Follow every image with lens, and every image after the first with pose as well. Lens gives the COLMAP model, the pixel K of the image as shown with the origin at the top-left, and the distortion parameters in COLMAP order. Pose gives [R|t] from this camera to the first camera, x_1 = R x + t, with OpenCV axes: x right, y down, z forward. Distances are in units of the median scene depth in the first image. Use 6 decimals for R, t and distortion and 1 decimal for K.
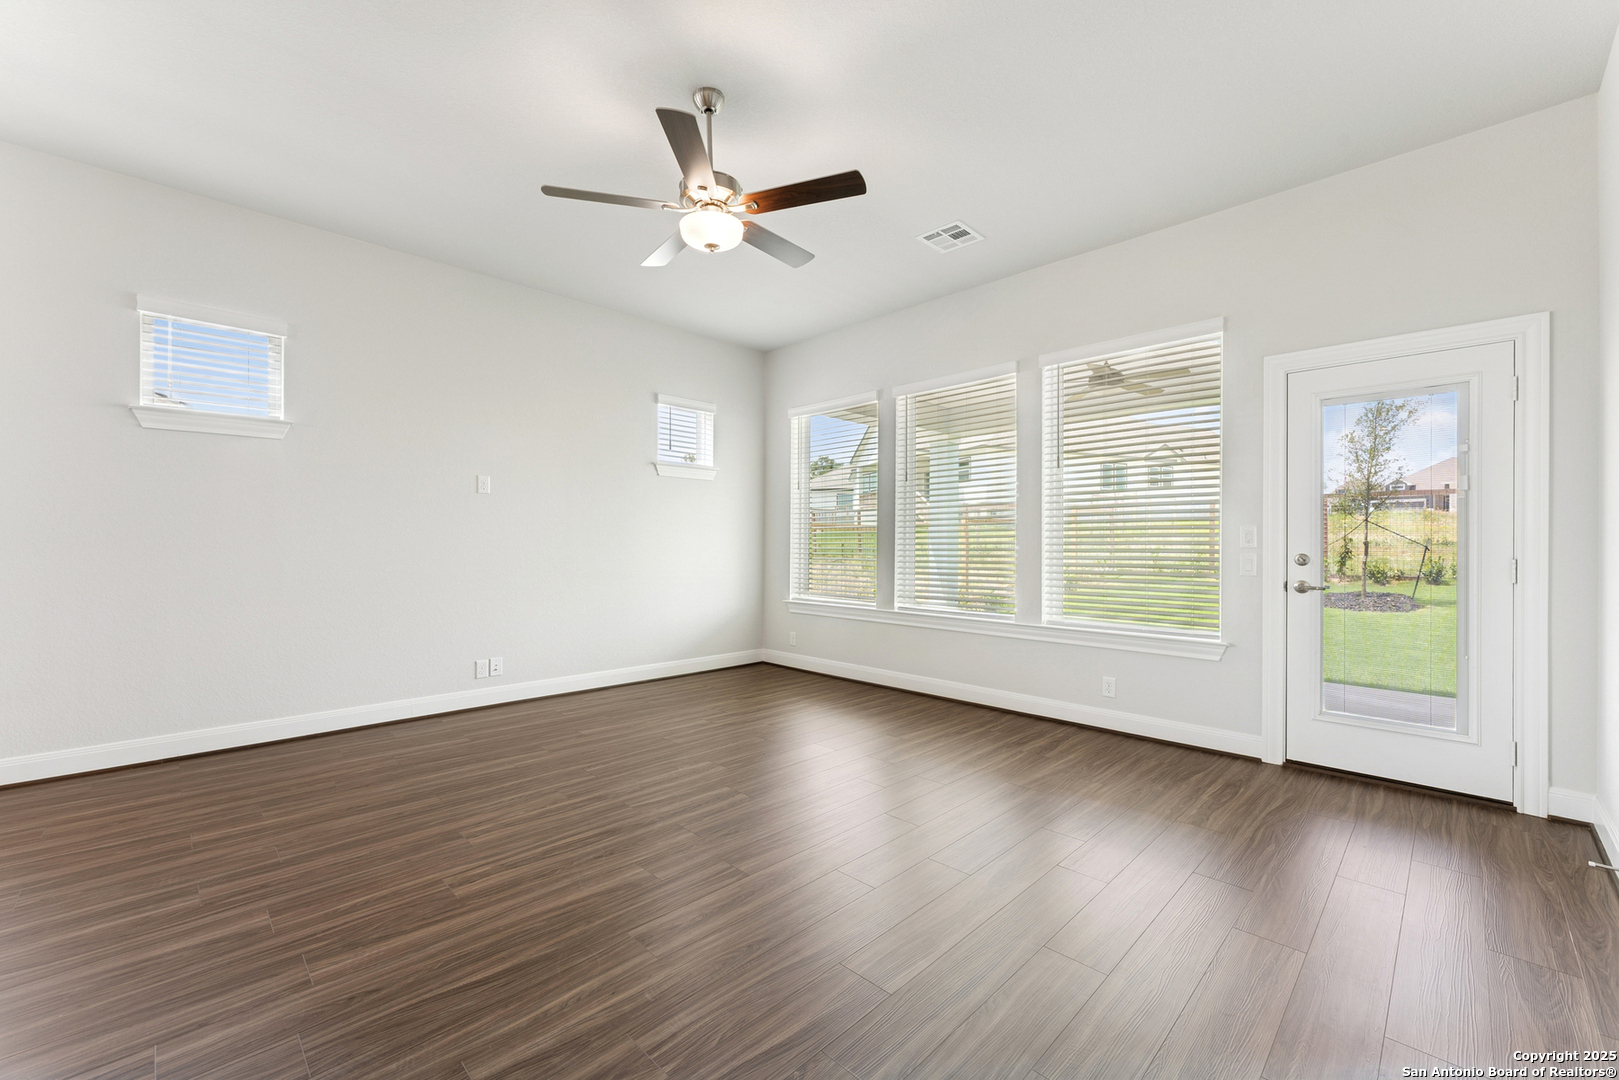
lens RADIAL K [[651.8, 0, 807.8], [0, 651.8, 545.5], [0, 0, 1]] dist [-0.000979, -0.000464]
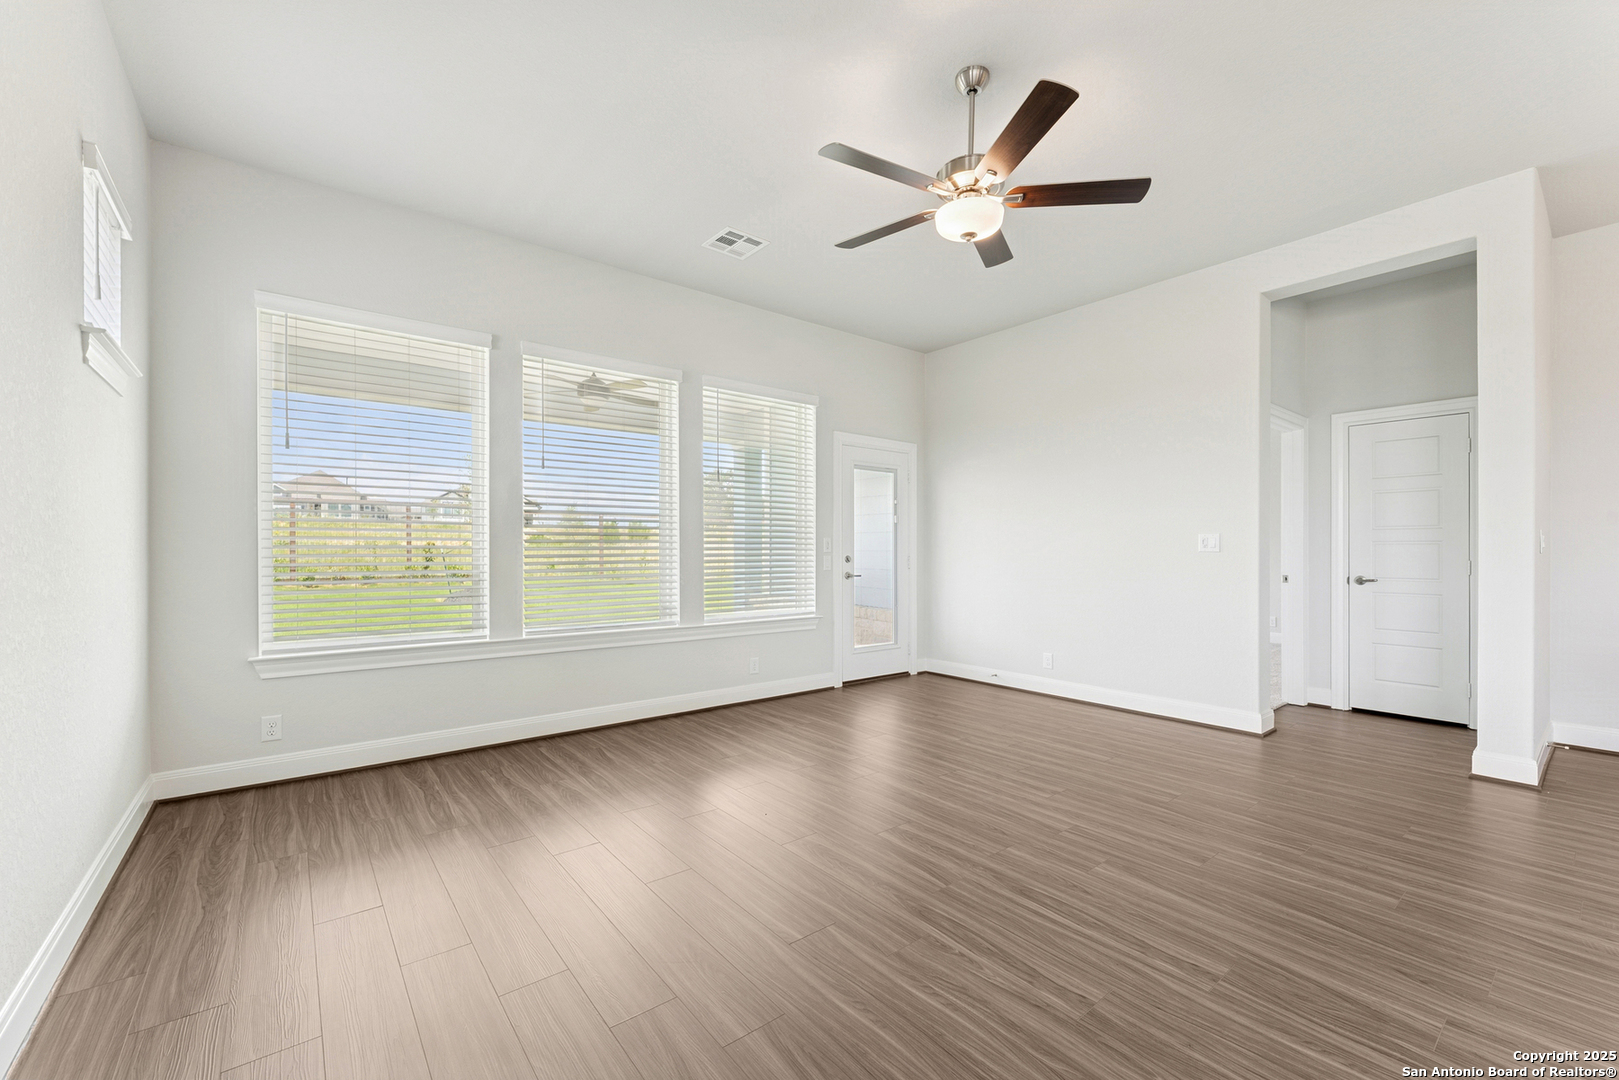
lens RADIAL K [[652.3, 0, 811.4], [0, 652.3, 552.4], [0, 0, 1]] dist [-0.000940, -0.000217]
pose [[0.110603, -0.005157, 0.993851, -1.143274], [-0.000098, 0.999986, 0.005200, -0.005185], [-0.993865, -0.000672, 0.110601, 1.151432]]
